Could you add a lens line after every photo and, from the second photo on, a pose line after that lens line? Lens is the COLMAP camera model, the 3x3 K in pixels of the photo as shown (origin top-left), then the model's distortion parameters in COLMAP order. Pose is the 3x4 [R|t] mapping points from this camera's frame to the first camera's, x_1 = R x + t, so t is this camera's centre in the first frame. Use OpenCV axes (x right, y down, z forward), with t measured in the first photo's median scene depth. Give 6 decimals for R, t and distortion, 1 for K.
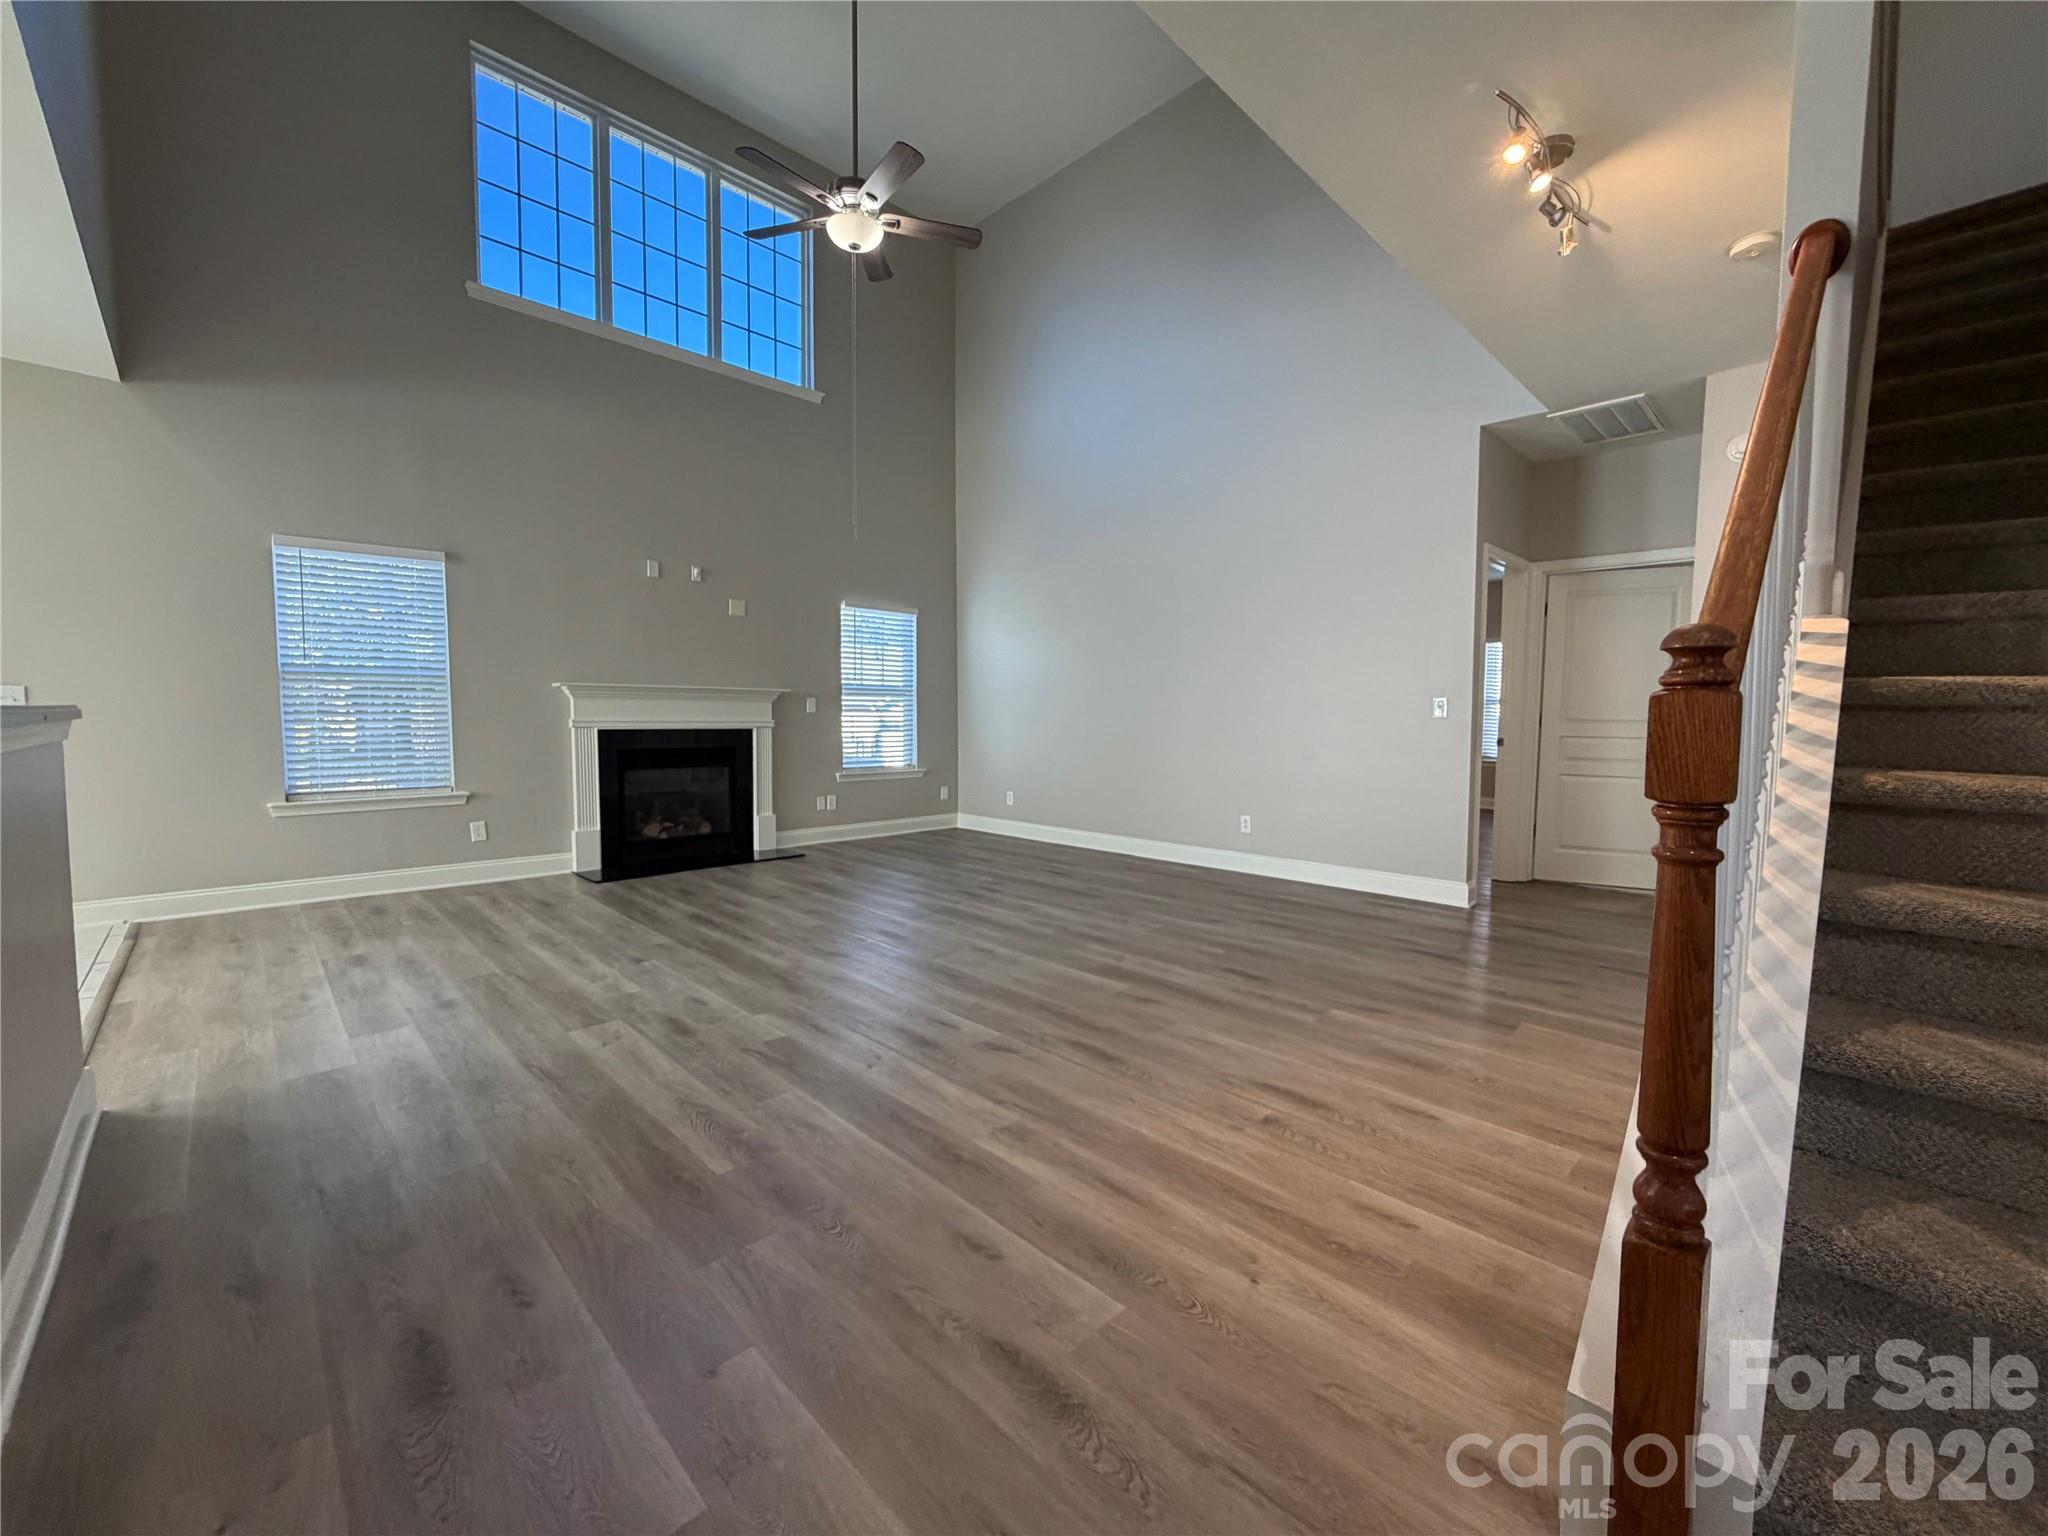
lens RADIAL K [[820.9, 0, 1019.0], [0, 820.9, 762.2], [0, 0, 1]] dist [-0.000518, -0.000164]
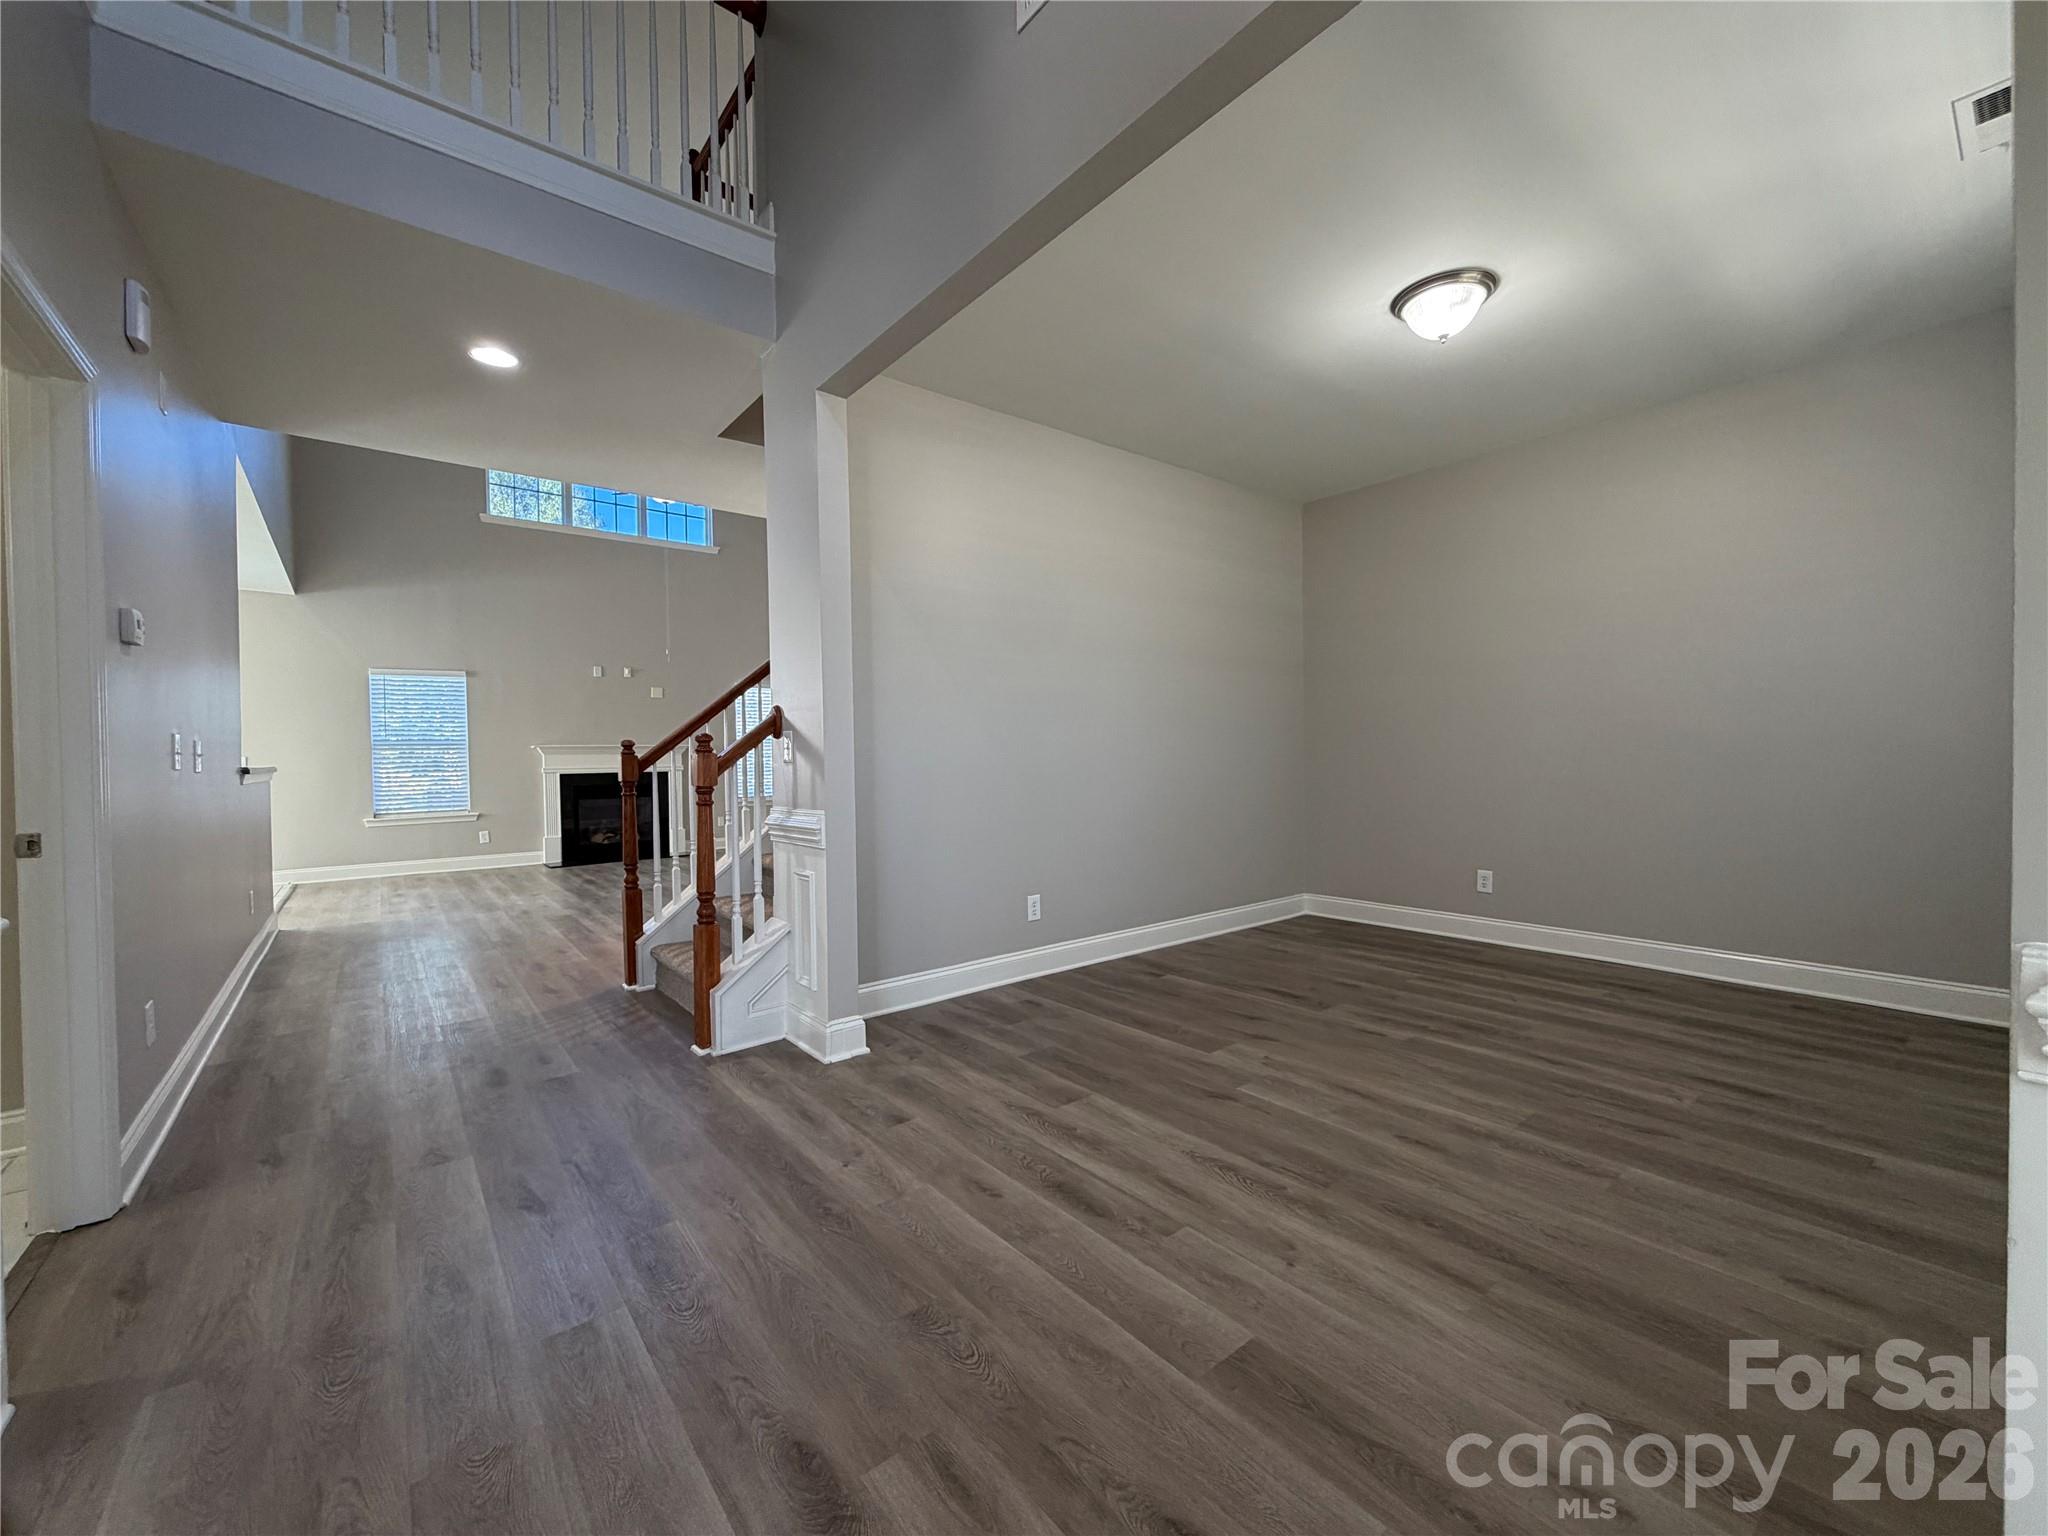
lens RADIAL K [[816.2, 0, 1017.9], [0, 816.2, 765.6], [0, 0, 1]] dist [-0.000326, -0.000052]
pose [[0.994556, -0.021169, -0.102033, 0.558412], [0.016667, 0.998858, -0.044775, 0.030885], [0.102864, 0.042831, 0.993773, -0.508670]]
